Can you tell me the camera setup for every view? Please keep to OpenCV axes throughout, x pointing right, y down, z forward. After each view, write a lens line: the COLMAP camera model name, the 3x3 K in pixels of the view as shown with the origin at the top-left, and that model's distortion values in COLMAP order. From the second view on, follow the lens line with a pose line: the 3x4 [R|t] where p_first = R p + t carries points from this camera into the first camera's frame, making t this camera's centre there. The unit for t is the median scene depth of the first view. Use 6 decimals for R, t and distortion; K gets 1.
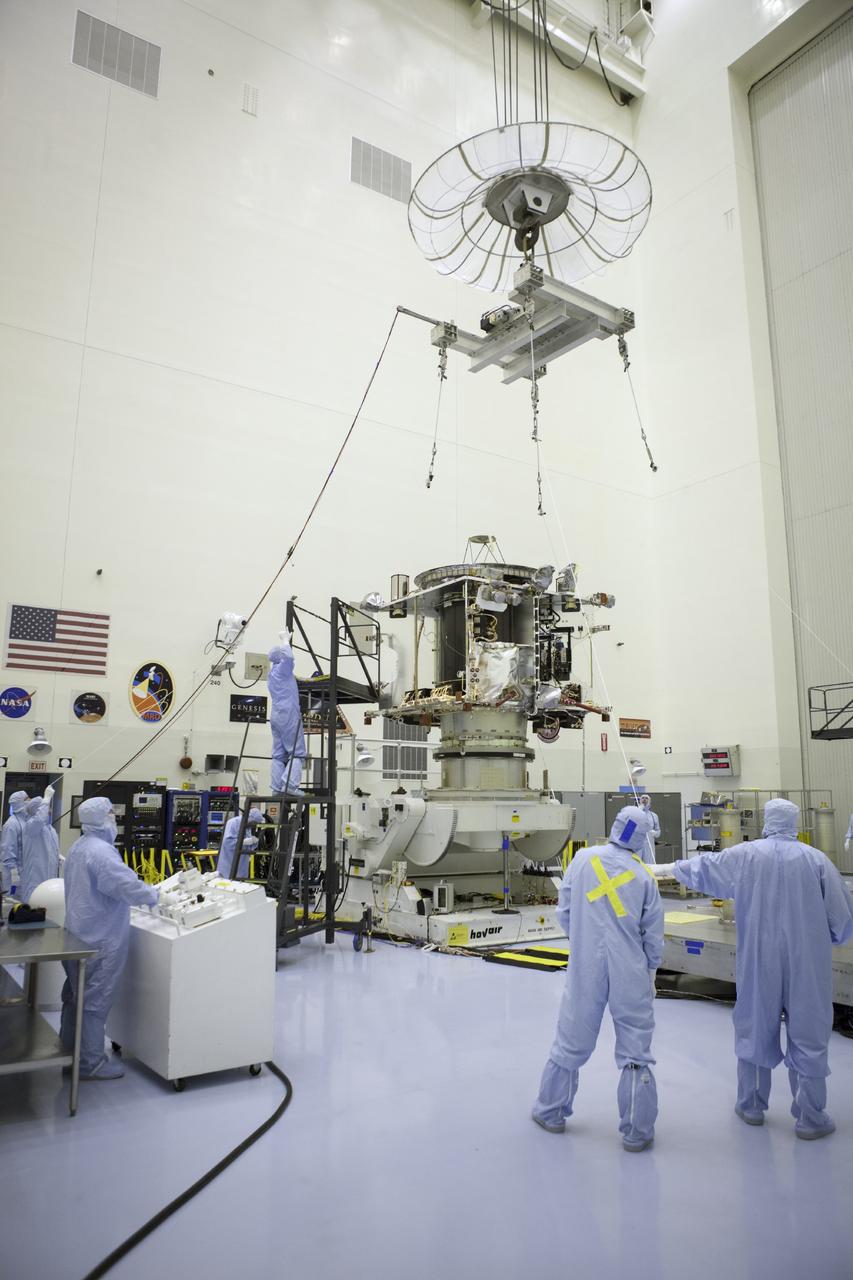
lens RADIAL K [[979.0, 0, 424.0], [0, 979.0, 633.3], [0, 0, 1]] dist [-0.097331, 0.012631]
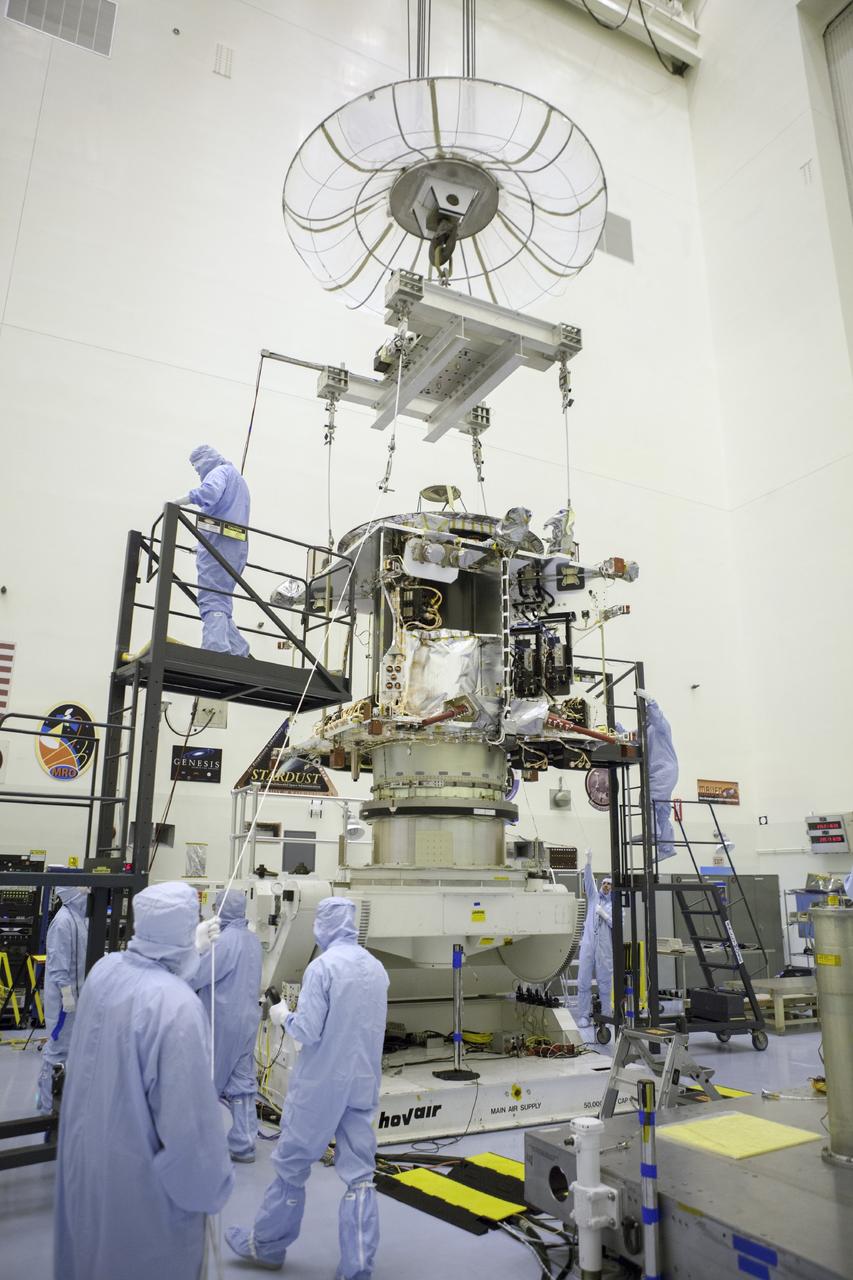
lens RADIAL K [[931.2, 0, 422.3], [0, 931.2, 633.2], [0, 0, 1]] dist [-0.091301, 0.040017]
pose [[0.991929, -0.027928, -0.123680, 0.129324], [0.015898, 0.995137, -0.097204, 0.065484], [0.125793, 0.094453, 0.987550, 0.384502]]
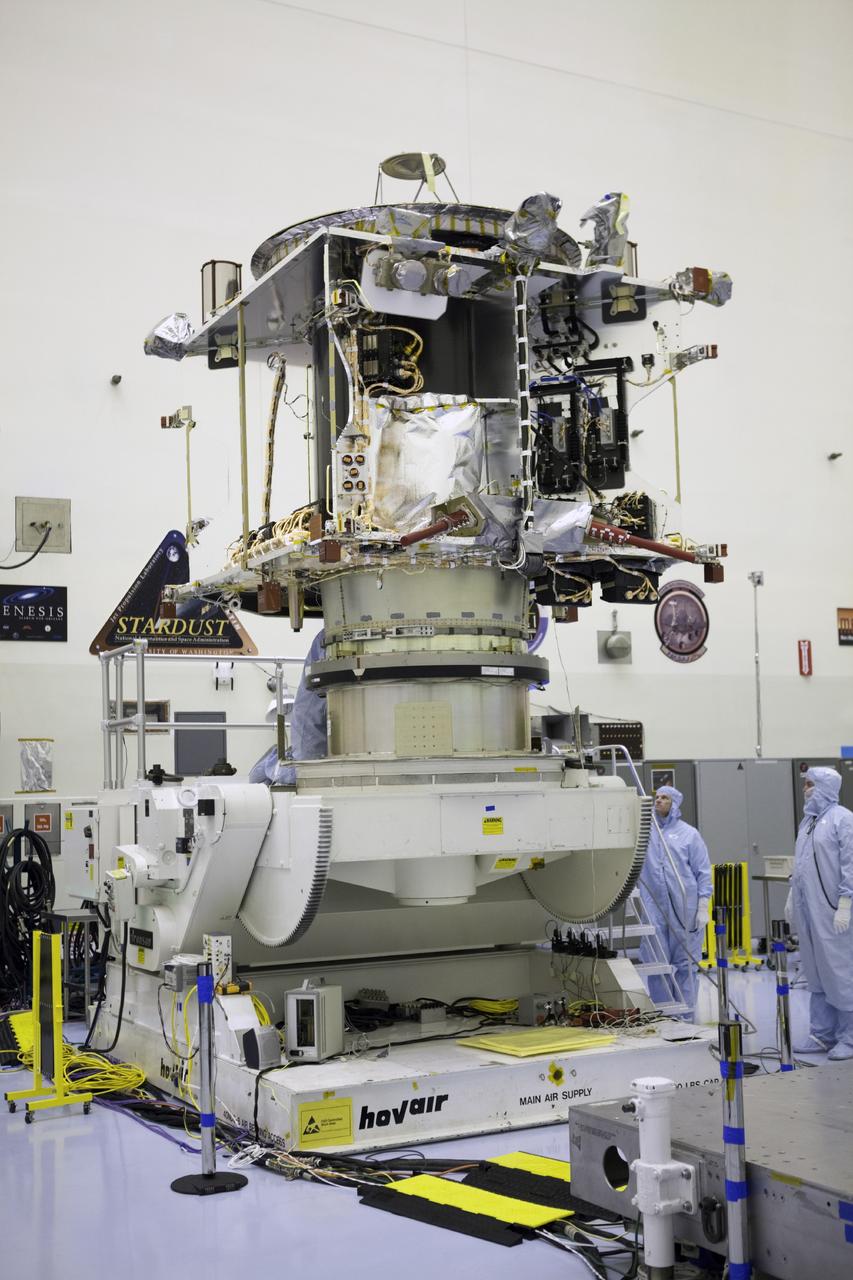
lens RADIAL K [[1614.4, 0, 427.4], [0, 1614.4, 640.4], [0, 0, 1]] dist [-0.009841, 0.000000]
pose [[0.994203, -0.042514, -0.098759, 0.130576], [0.049888, 0.996052, 0.073431, 0.058007], [0.095247, -0.077932, 0.992398, 0.311261]]
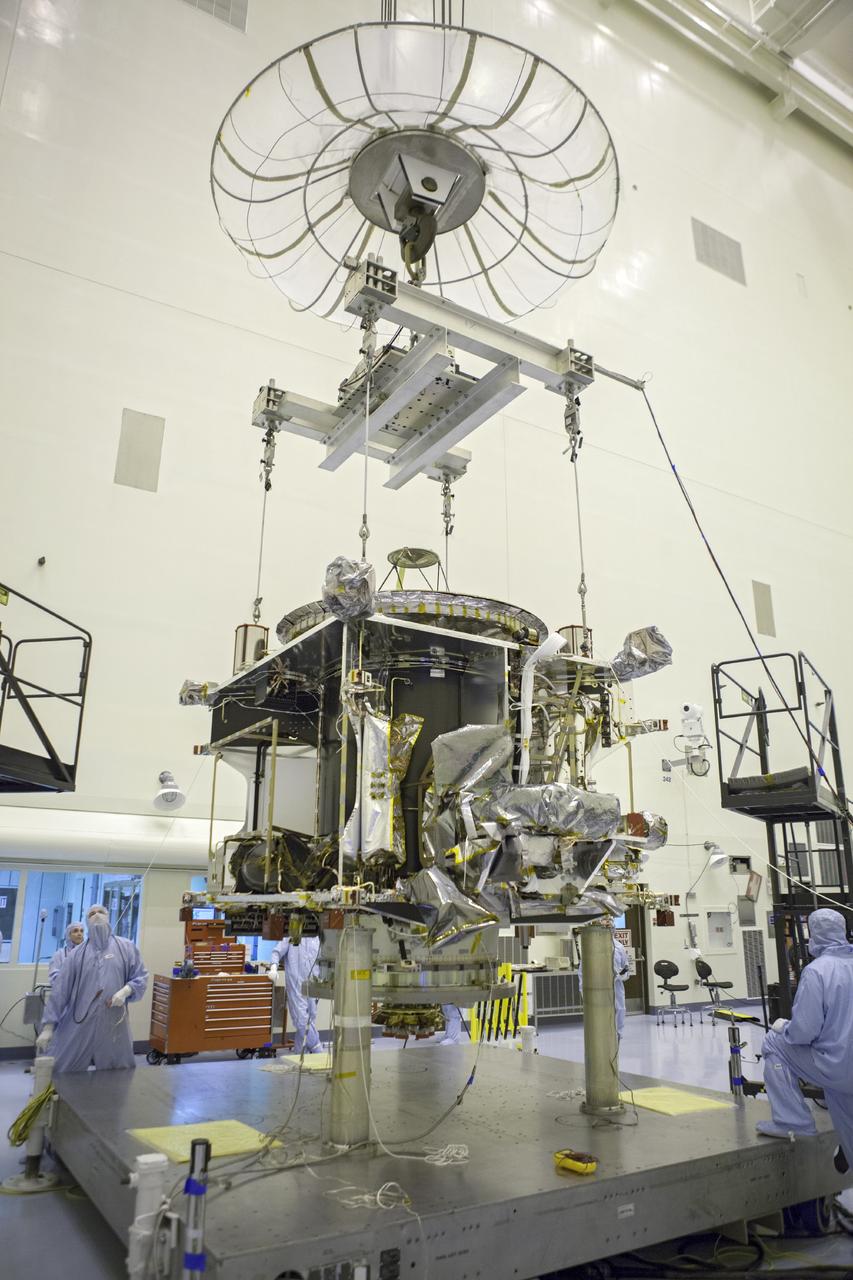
lens RADIAL K [[882.8, 0, 424.3], [0, 882.8, 638.7], [0, 0, 1]] dist [-0.060038, 0.036219]
pose [[0.999571, -0.012141, -0.026655, 0.082083], [0.009024, 0.993432, -0.114067, 0.000176], [0.027865, 0.113777, 0.993115, 0.557519]]
